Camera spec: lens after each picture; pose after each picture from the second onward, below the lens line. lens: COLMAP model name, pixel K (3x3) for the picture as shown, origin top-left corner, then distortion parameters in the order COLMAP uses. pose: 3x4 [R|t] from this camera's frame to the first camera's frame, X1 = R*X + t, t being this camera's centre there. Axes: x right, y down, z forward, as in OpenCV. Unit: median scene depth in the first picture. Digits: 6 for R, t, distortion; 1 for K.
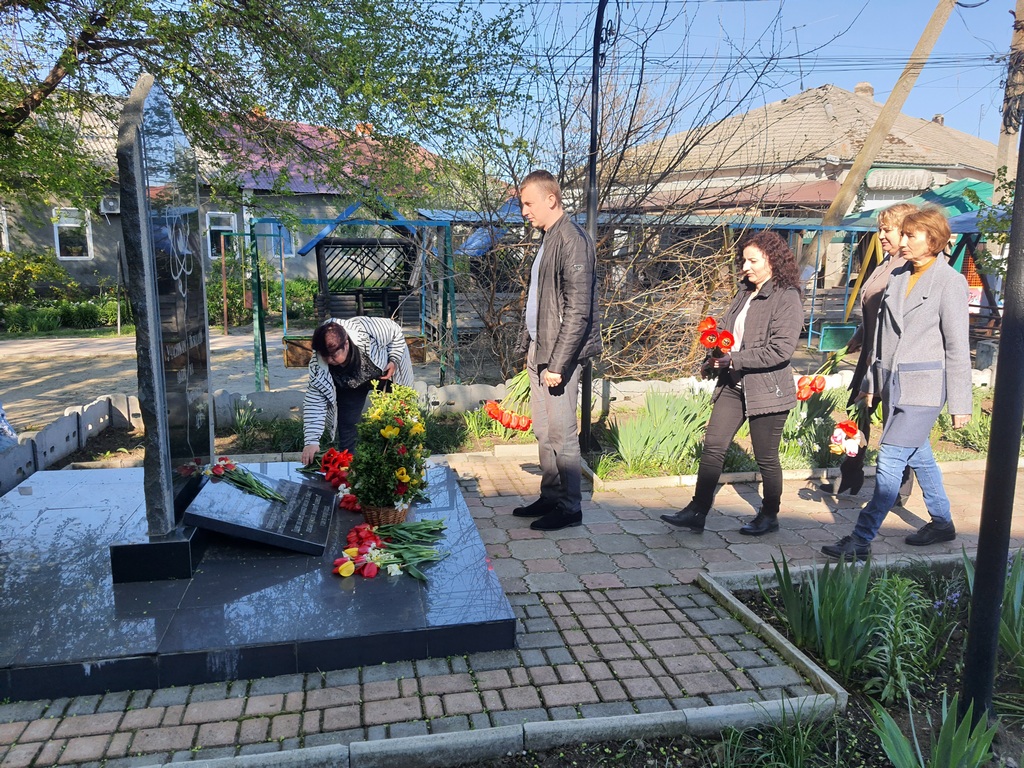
lens RADIAL K [[781.7, 0, 497.1], [0, 781.7, 409.7], [0, 0, 1]] dist [0.060595, -0.102097]
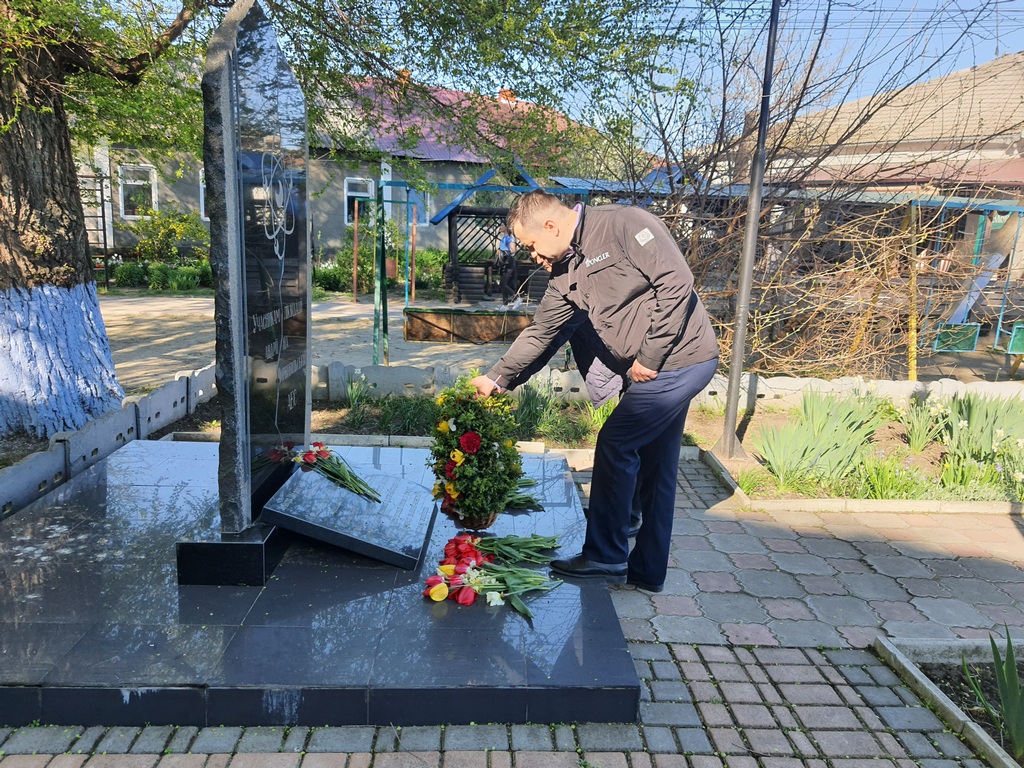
lens RADIAL K [[789.4, 0, 507.3], [0, 789.4, 426.7], [0, 0, 1]] dist [0.065159, -0.104194]
pose [[0.987583, 0.068962, -0.141154, -0.011442], [-0.061910, 0.996633, 0.053757, -0.023279], [0.144386, -0.044351, 0.988527, 0.172818]]
